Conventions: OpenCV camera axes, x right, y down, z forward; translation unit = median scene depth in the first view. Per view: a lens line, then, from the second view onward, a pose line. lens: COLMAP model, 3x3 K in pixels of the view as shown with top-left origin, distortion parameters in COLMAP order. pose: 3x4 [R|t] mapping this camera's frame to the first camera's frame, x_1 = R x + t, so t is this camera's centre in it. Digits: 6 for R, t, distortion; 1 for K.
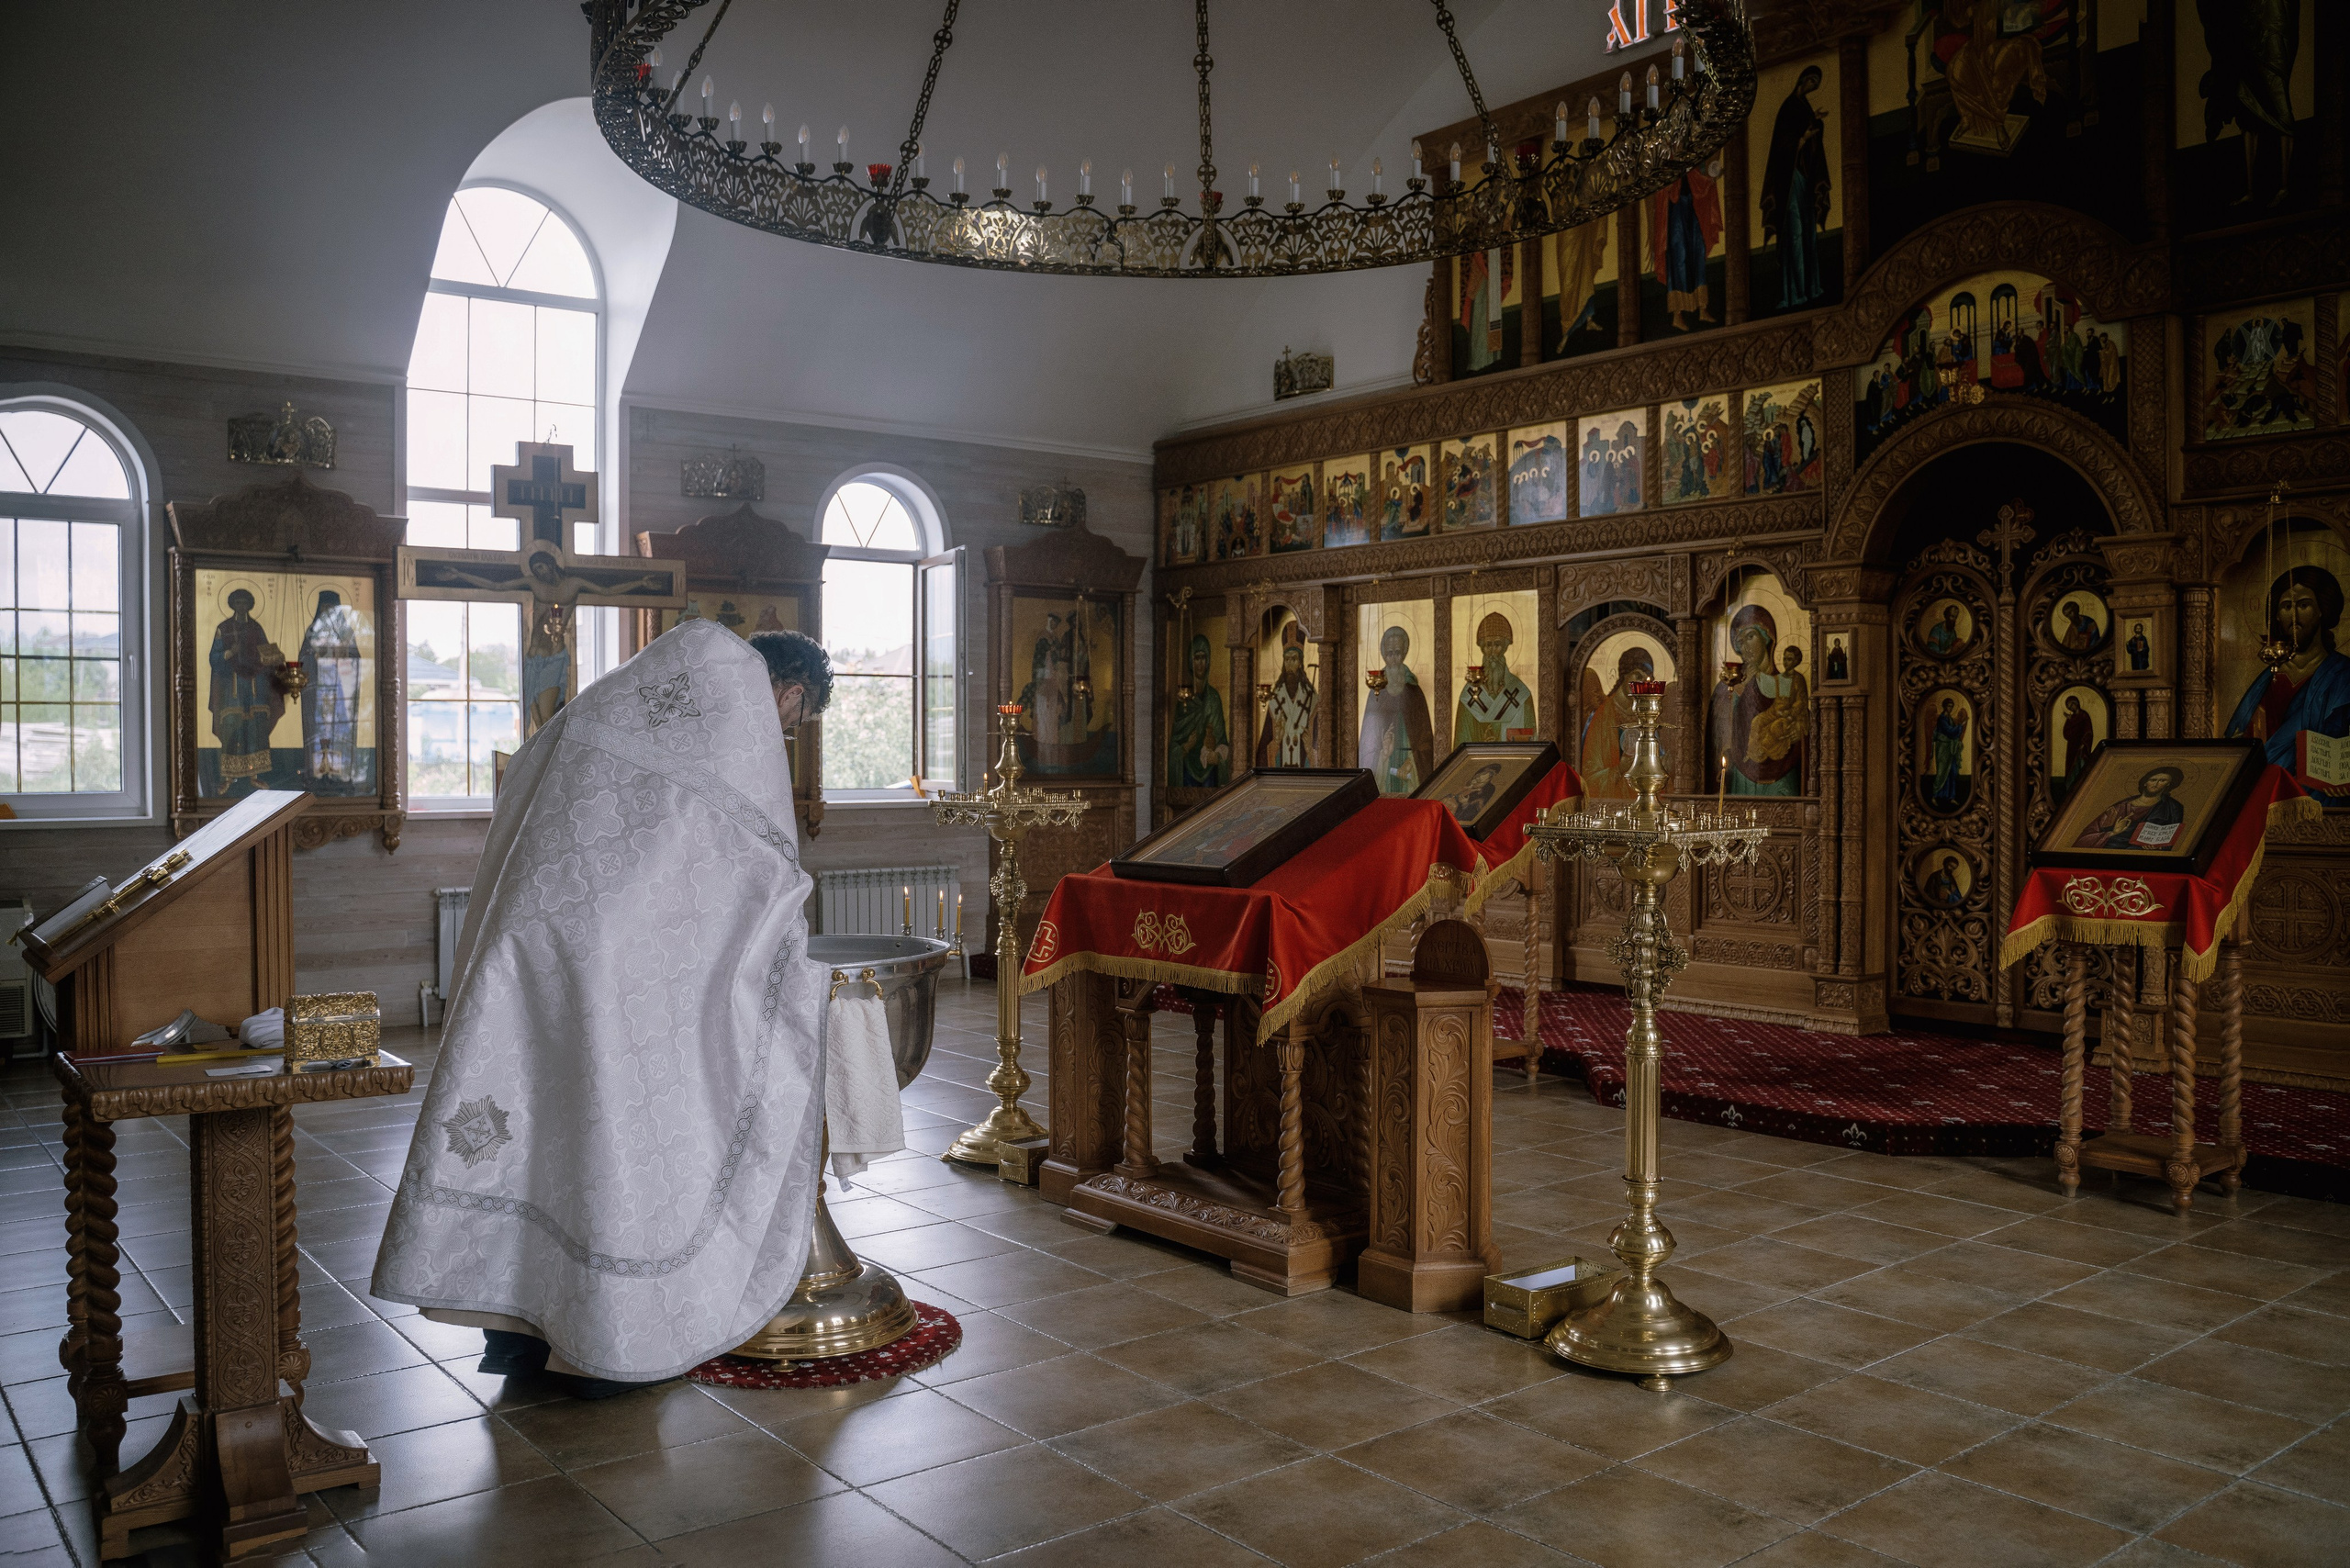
lens RADIAL K [[1938.4, 0, 1175.0], [0, 1938.4, 784.0], [0, 0, 1]] dist [-0.090224, 0.085954]
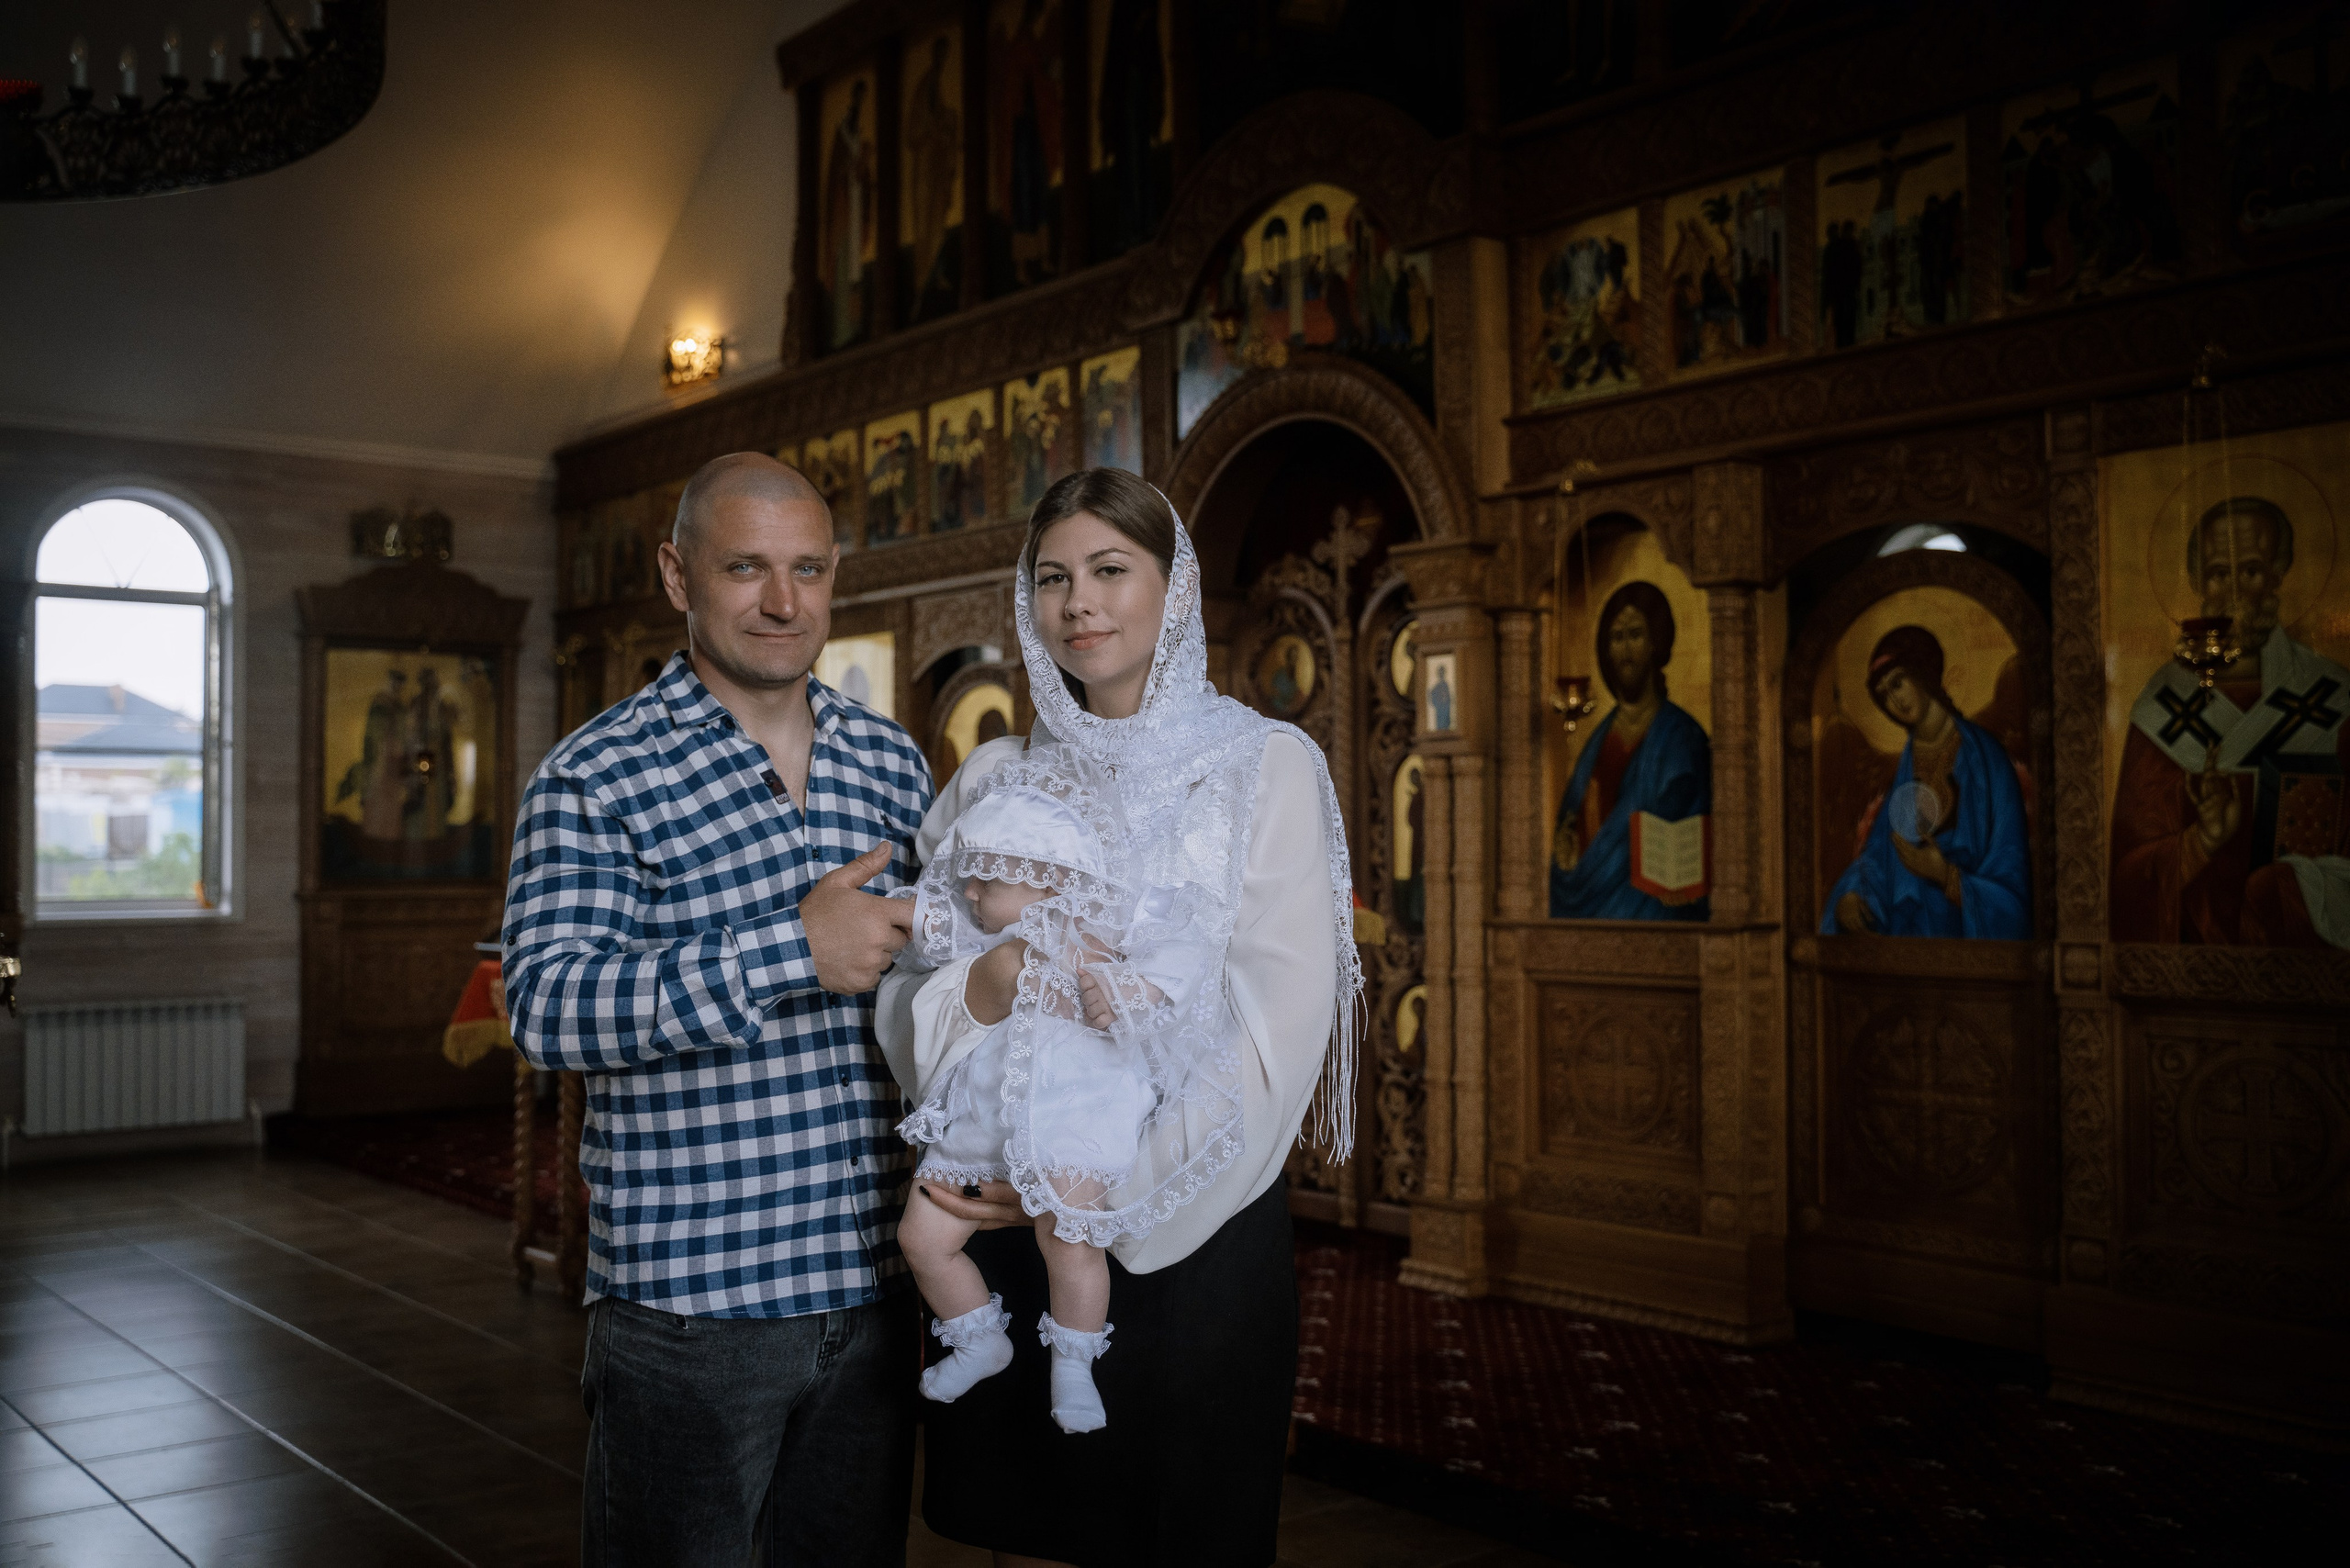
lens RADIAL K [[2297.4, 0, 1211.5], [0, 2297.4, 803.1], [0, 0, 1]] dist [-0.024494, 0.005936]
pose [[0.999949, -0.006326, -0.007810, 0.376410], [0.006057, 0.999400, -0.034101, -0.002813], [0.008021, 0.034052, 0.999388, 0.120173]]
